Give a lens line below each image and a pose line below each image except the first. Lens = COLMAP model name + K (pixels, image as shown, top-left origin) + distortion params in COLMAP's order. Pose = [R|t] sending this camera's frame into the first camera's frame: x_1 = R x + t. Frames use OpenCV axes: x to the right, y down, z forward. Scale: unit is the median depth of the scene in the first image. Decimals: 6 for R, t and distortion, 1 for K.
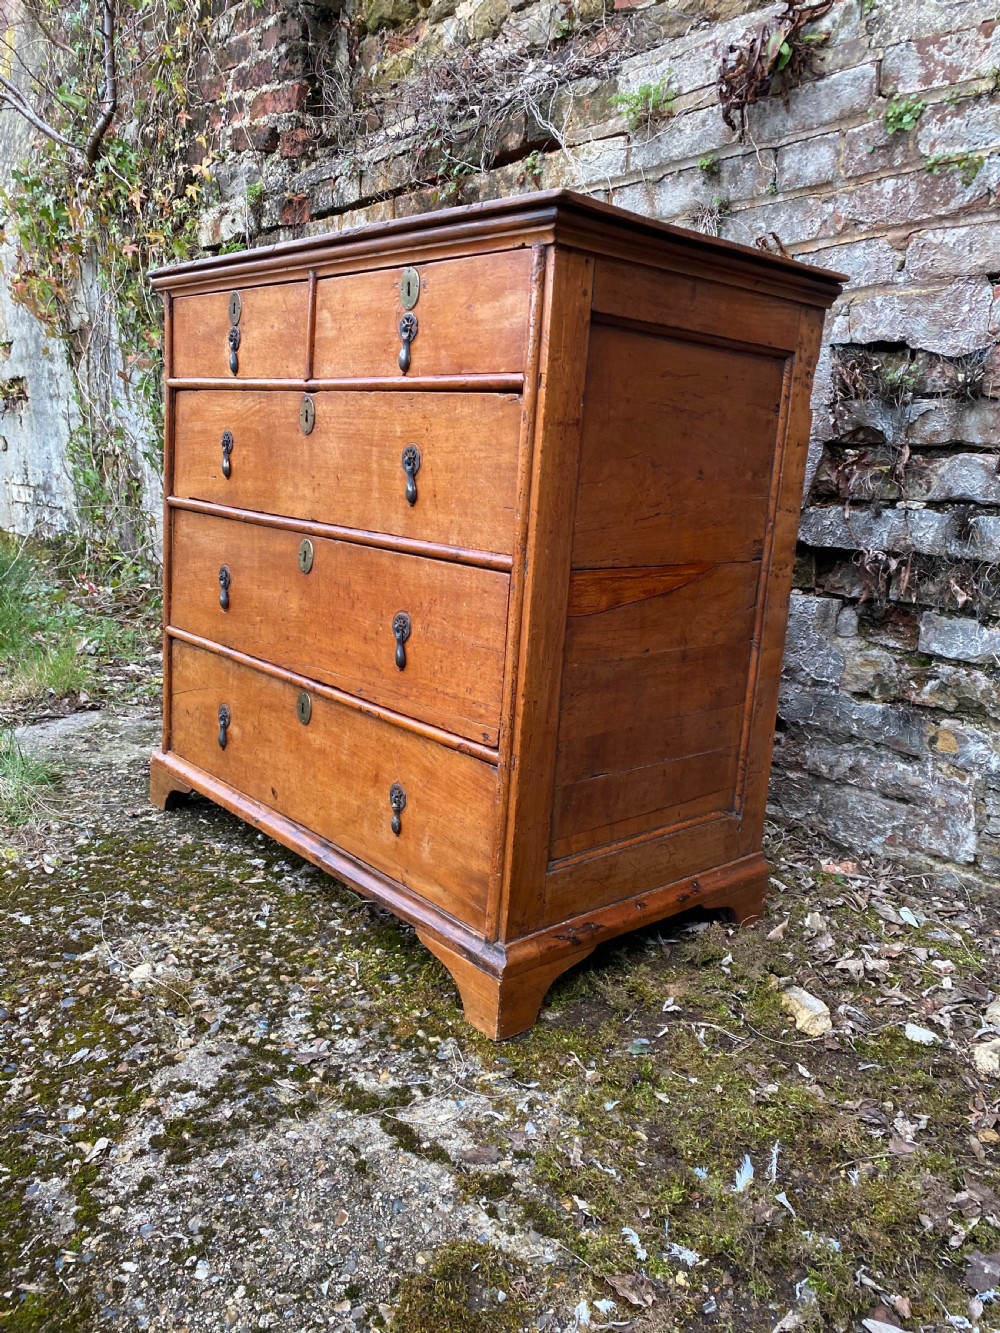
lens RADIAL K [[1026.4, 0, 498.2], [0, 1026.4, 648.3], [0, 0, 1]] dist [0.010219, 0.000399]
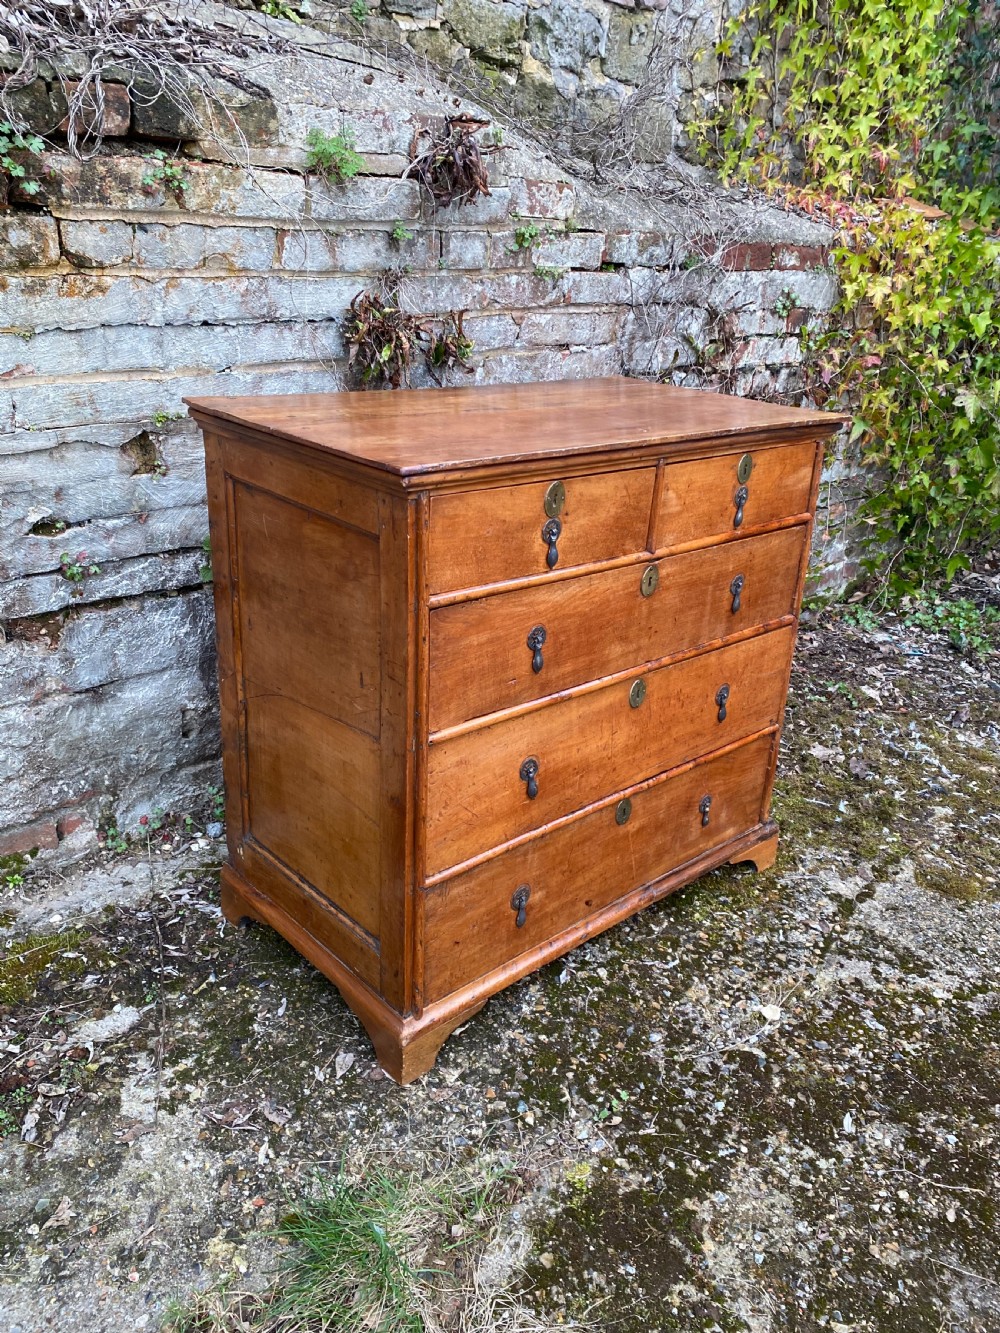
lens RADIAL K [[1032.6, 0, 509.2], [0, 1032.6, 651.2], [0, 0, 1]] dist [0.010794, -0.000452]
pose [[-0.013624, -0.425391, 0.904907, -1.269387], [0.129640, 0.896601, 0.423438, -0.671927], [-0.991467, 0.123082, 0.042933, 1.142117]]
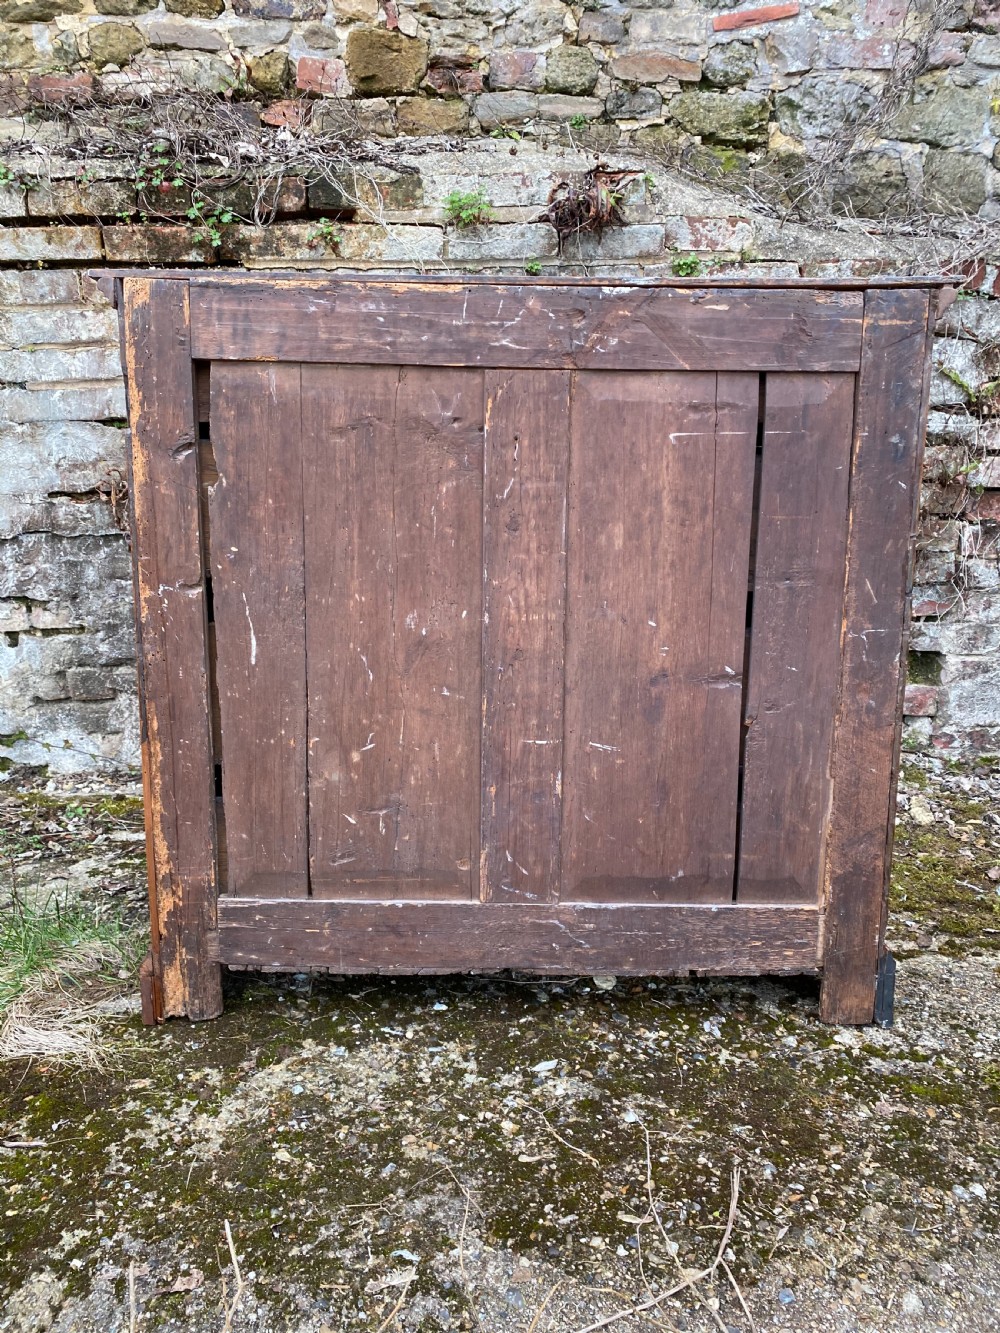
lens RADIAL K [[1036.1, 0, 494.3], [0, 1036.1, 649.7], [0, 0, 1]] dist [0.005650, 0.007366]
pose [[0.631120, -0.164336, 0.758077, -1.138653], [0.173328, 0.982467, 0.068679, -0.127499], [-0.756072, 0.088051, 0.648538, 0.305696]]
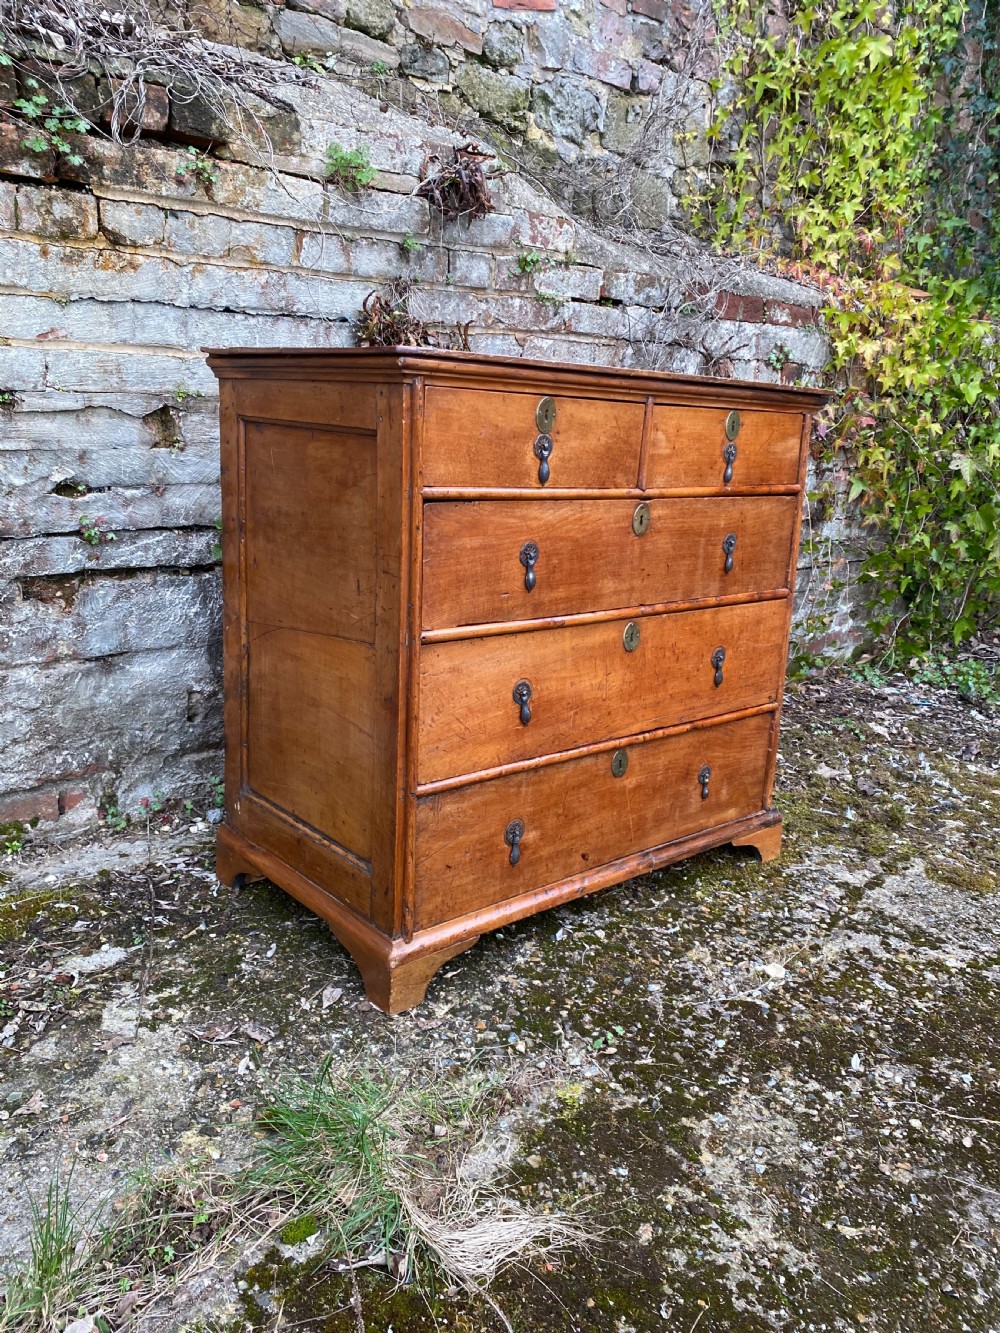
lens RADIAL K [[1031.8, 0, 495.2], [0, 1031.8, 651.5], [0, 0, 1]] dist [0.007696, 0.003803]
pose [[0.017095, -0.286329, 0.957979, -1.380770], [0.134438, 0.950077, 0.281568, -0.445437], [-0.990775, 0.123975, 0.054735, 1.146789]]
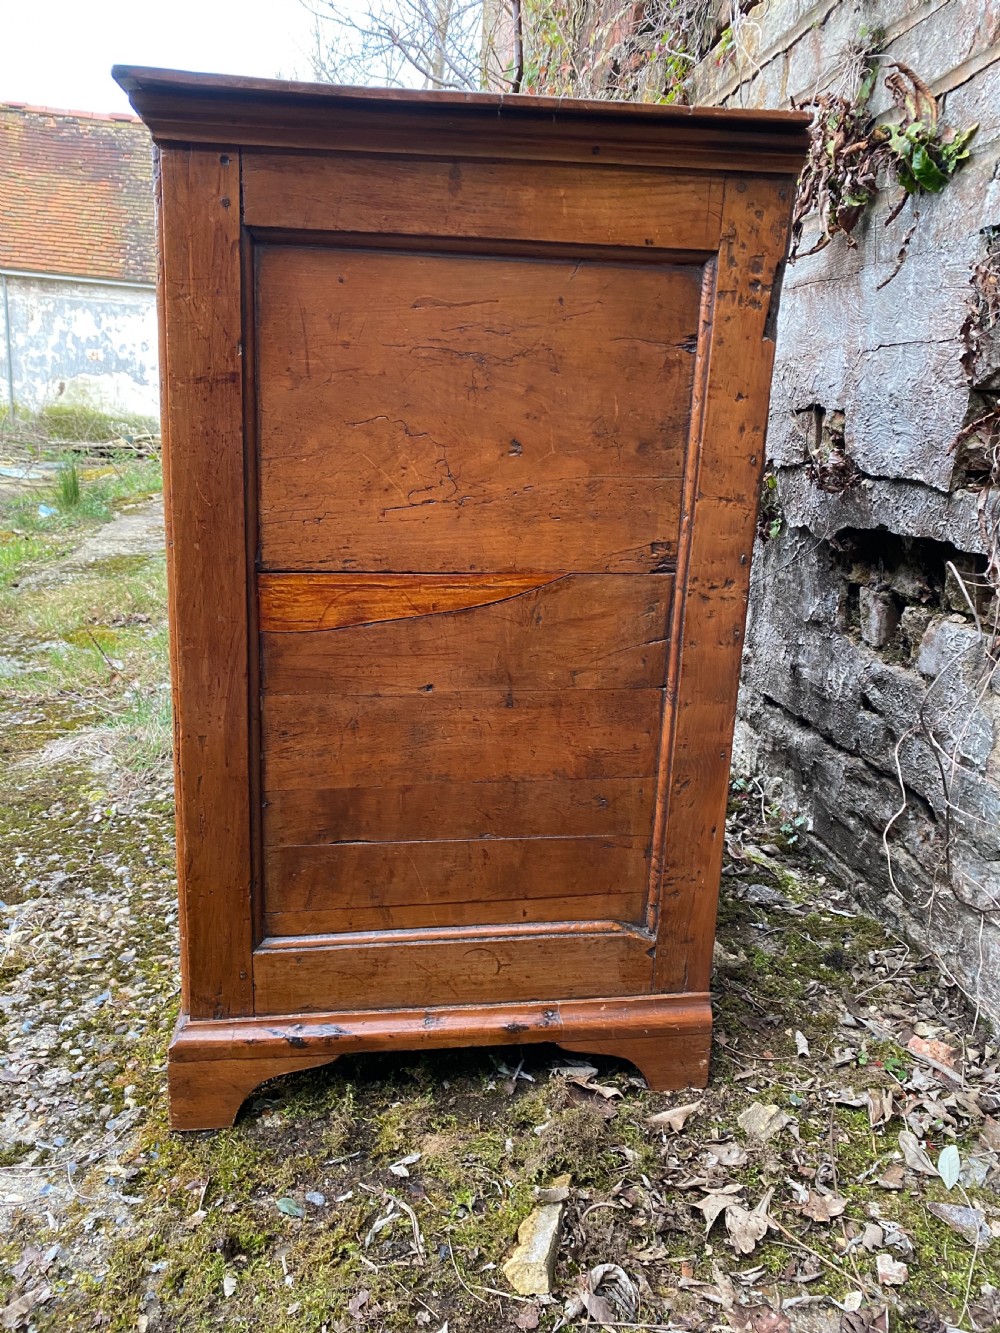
lens RADIAL K [[1026.4, 0, 498.2], [0, 1026.4, 648.3], [0, 0, 1]] dist [0.010219, 0.000399]
pose [[0.830397, 0.103058, -0.547558, 0.543685], [-0.083797, 0.994667, 0.060128, -0.068218], [0.550835, -0.004047, 0.834604, 0.383501]]
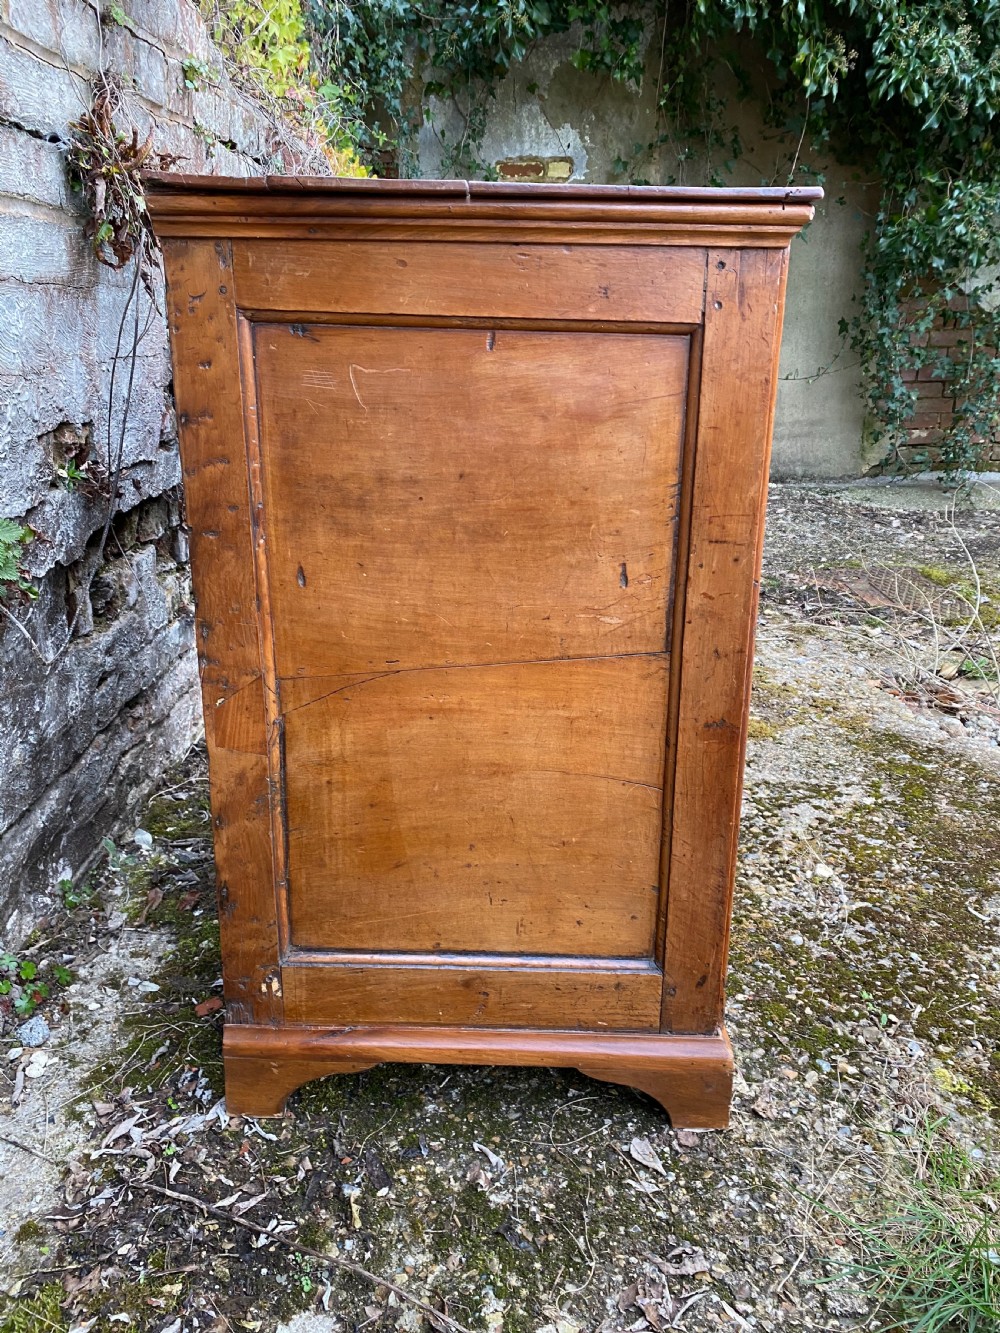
lens RADIAL K [[1030.4, 0, 509.1], [0, 1030.4, 658.0], [0, 0, 1]] dist [0.007260, 0.006180]
pose [[-0.731783, -0.276233, 0.623048, -0.735559], [0.061746, 0.883550, 0.464250, -0.503958], [-0.678734, 0.378201, -0.629511, 1.844271]]
